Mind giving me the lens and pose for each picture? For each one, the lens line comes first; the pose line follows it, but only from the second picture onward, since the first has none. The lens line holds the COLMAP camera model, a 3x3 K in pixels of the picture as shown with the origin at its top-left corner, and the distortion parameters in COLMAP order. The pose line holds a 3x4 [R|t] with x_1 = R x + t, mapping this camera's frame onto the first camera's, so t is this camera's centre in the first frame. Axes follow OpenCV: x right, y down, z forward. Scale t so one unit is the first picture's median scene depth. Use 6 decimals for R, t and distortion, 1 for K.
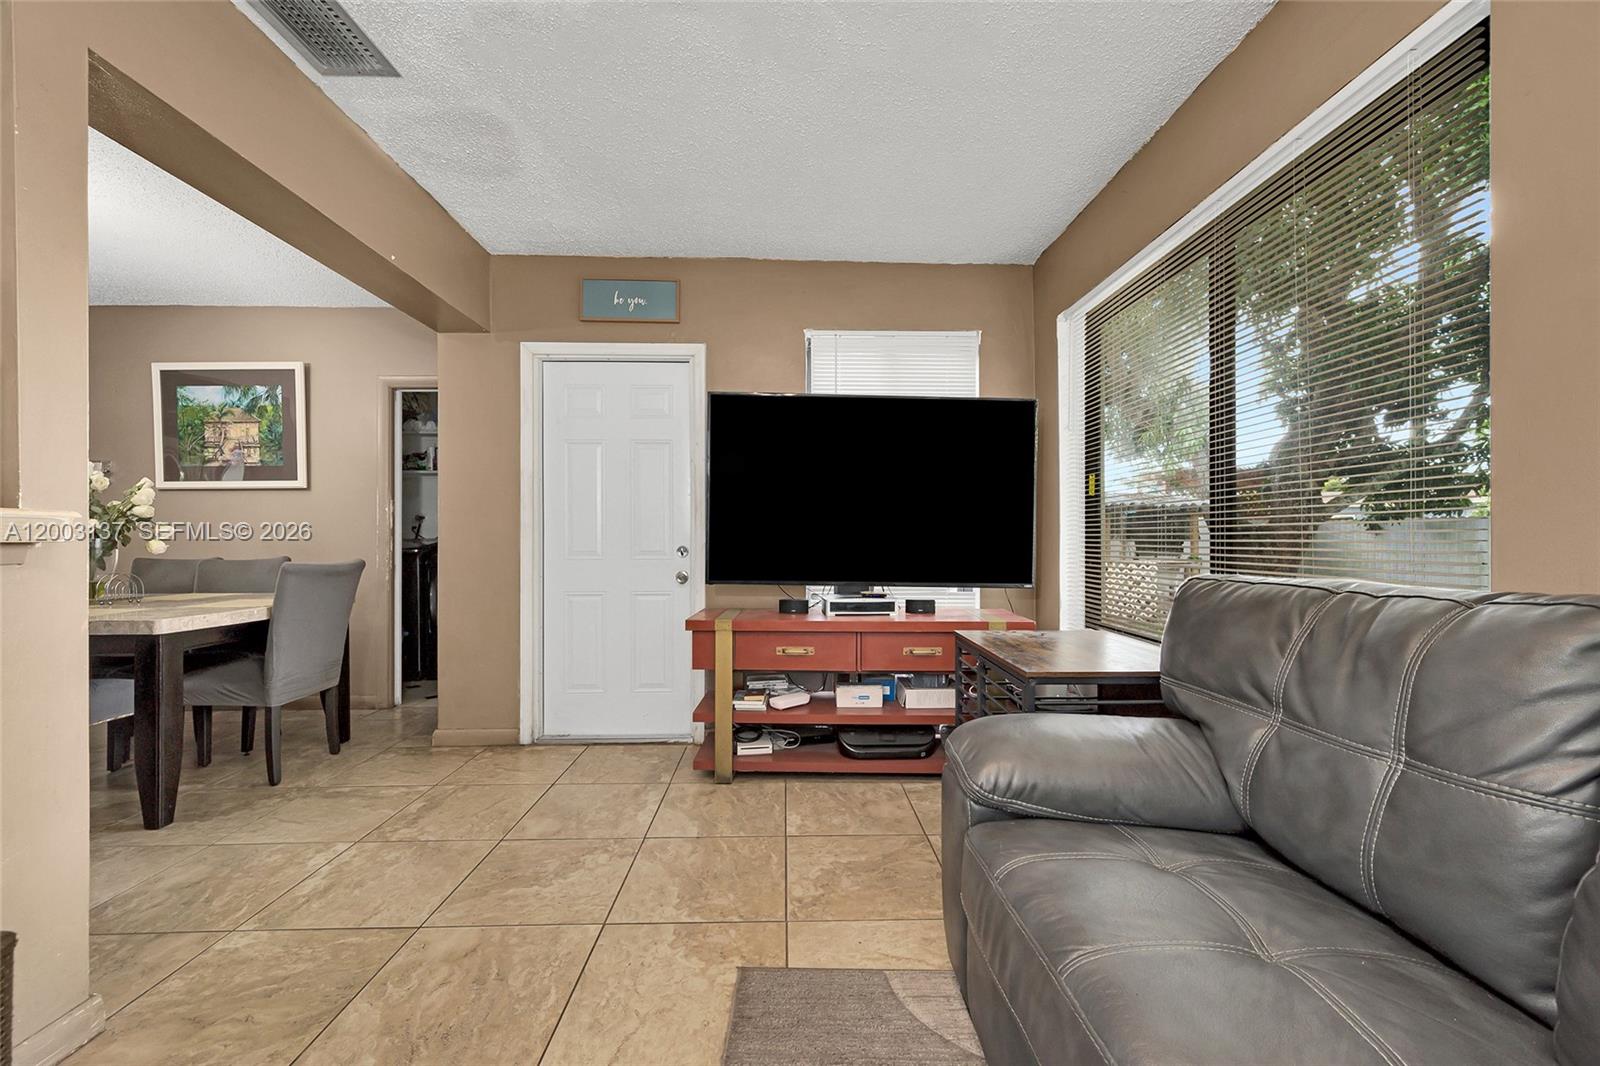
lens RADIAL K [[632.1, 0, 802.6], [0, 632.1, 533.4], [0, 0, 1]] dist [-0.001625, -0.000314]
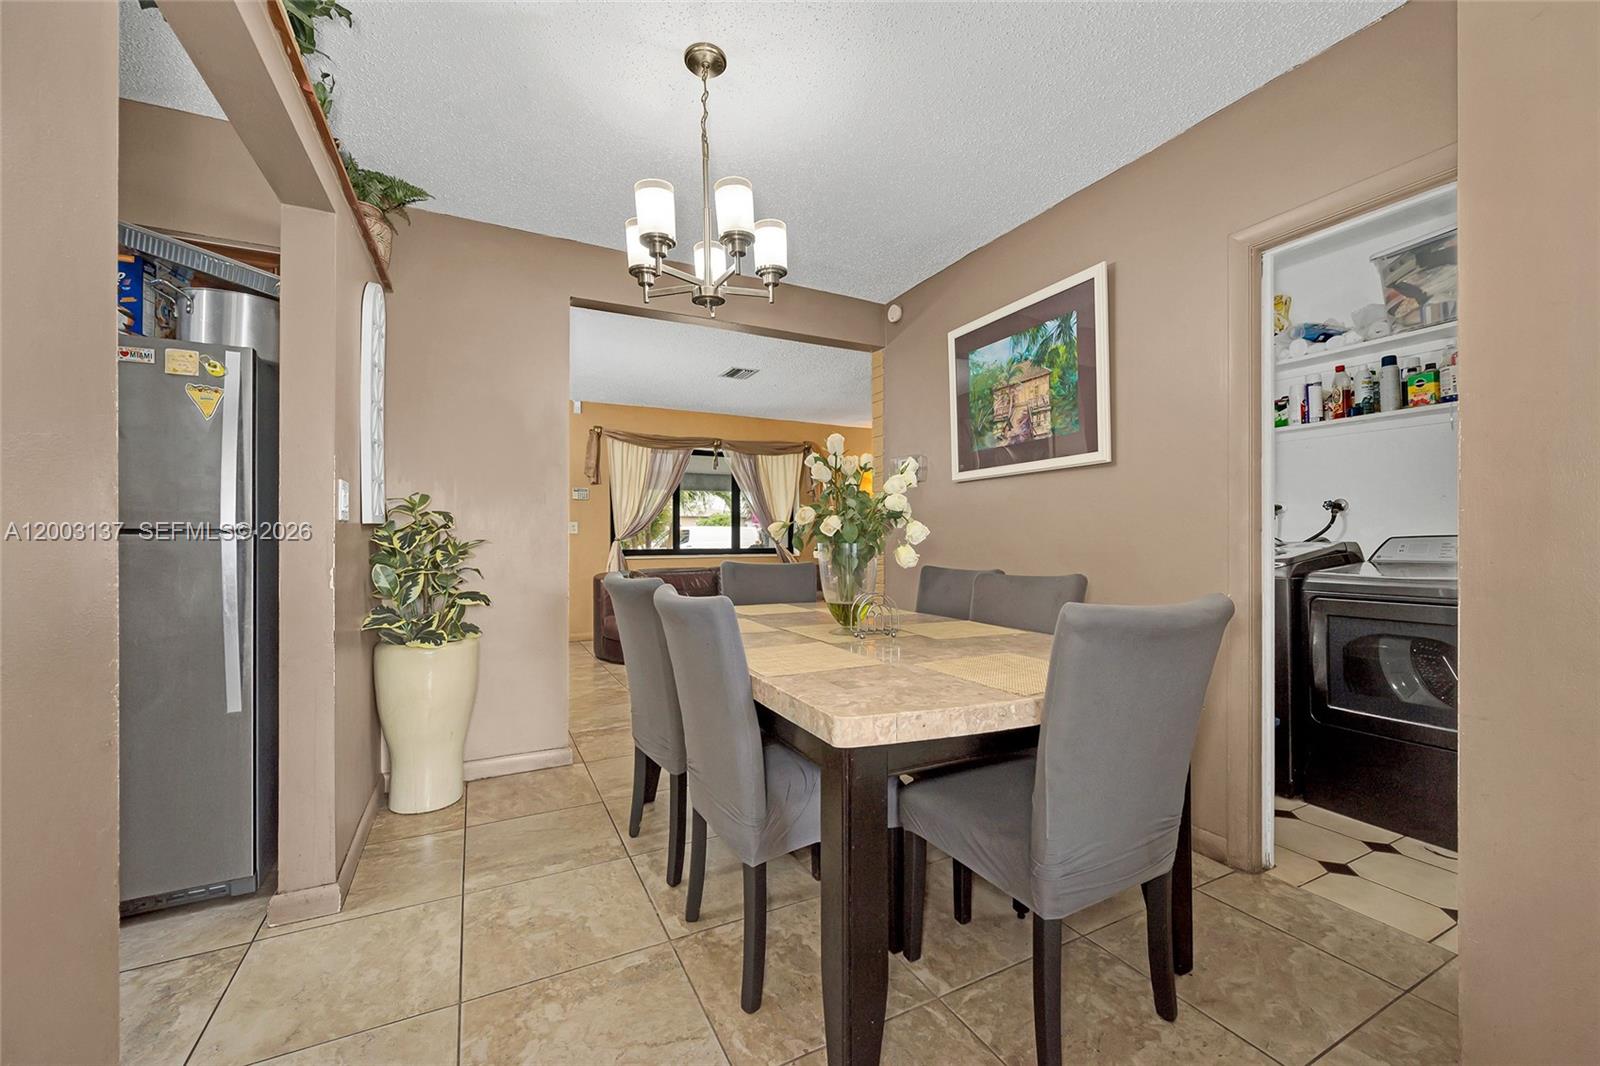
lens RADIAL K [[632.1, 0, 784.6], [0, 632.1, 532.2], [0, 0, 1]] dist [-0.001625, -0.000314]
pose [[0.414682, -0.001595, -0.909965, -0.351223], [0.002558, 0.999997, -0.000587, -0.003002], [0.909963, -0.002084, 0.414684, 0.447548]]
